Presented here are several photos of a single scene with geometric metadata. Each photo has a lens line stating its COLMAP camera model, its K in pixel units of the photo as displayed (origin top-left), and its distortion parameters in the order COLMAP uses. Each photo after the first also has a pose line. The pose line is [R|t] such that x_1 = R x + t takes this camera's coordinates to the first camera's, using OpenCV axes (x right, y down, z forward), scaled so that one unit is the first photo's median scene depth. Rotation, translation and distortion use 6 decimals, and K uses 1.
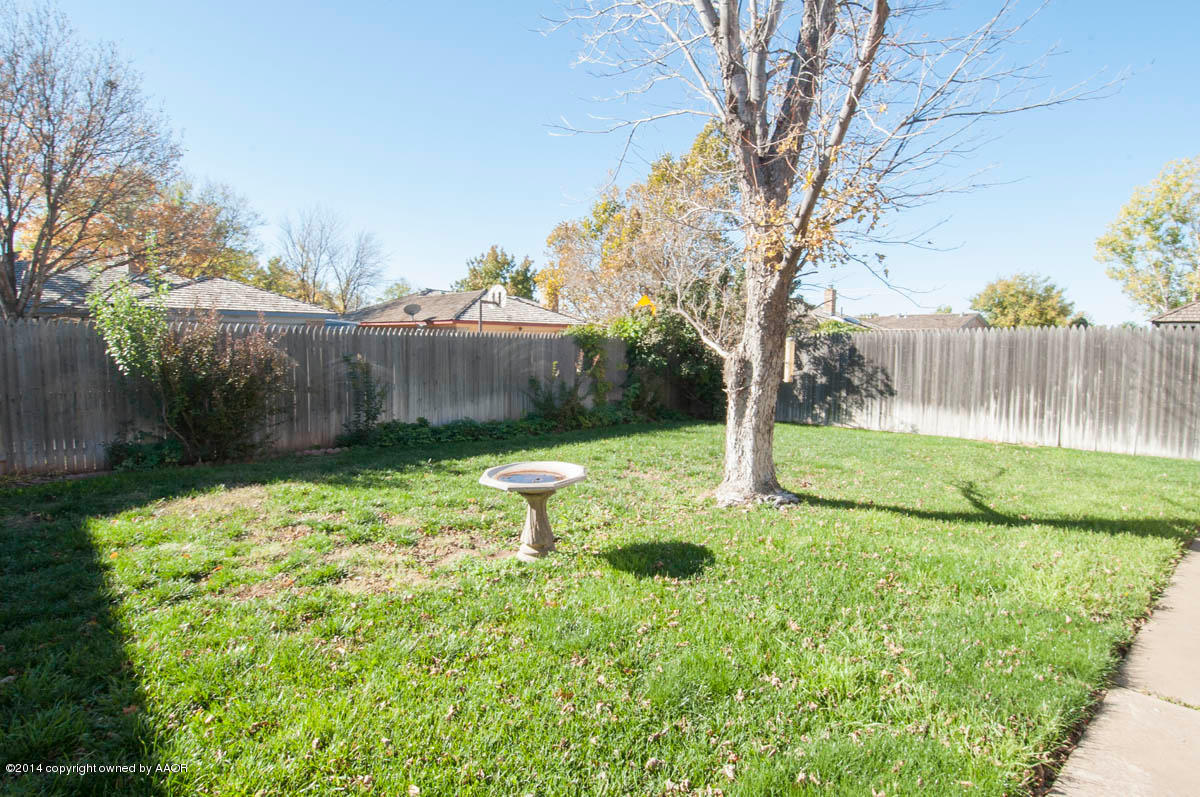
lens RADIAL K [[630.2, 0, 601.6], [0, 630.2, 390.4], [0, 0, 1]] dist [0.044792, -0.050103]
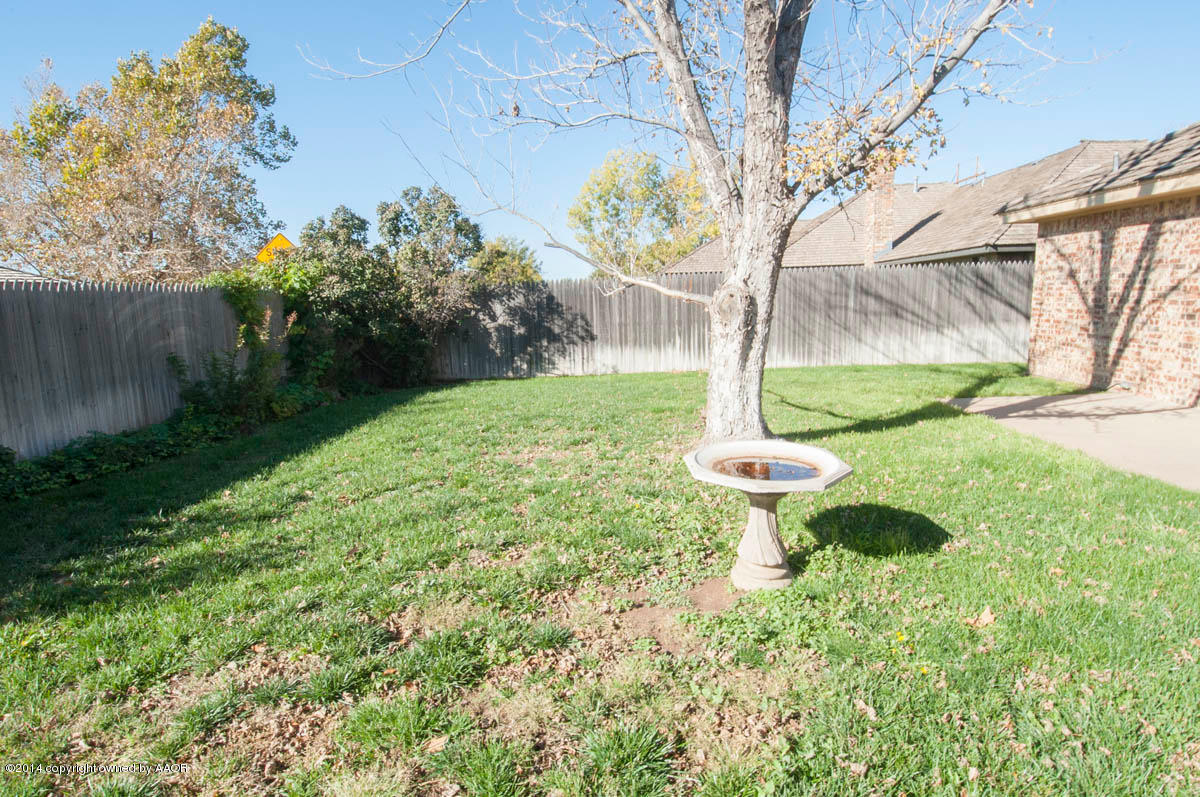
lens RADIAL K [[630.2, 0, 601.6], [0, 630.2, 390.4], [0, 0, 1]] dist [0.044792, -0.050103]
pose [[0.699712, -0.130168, 0.702467, -0.263905], [0.086312, 0.991462, 0.097746, -0.009922], [-0.709192, -0.007763, 0.704972, 0.244830]]
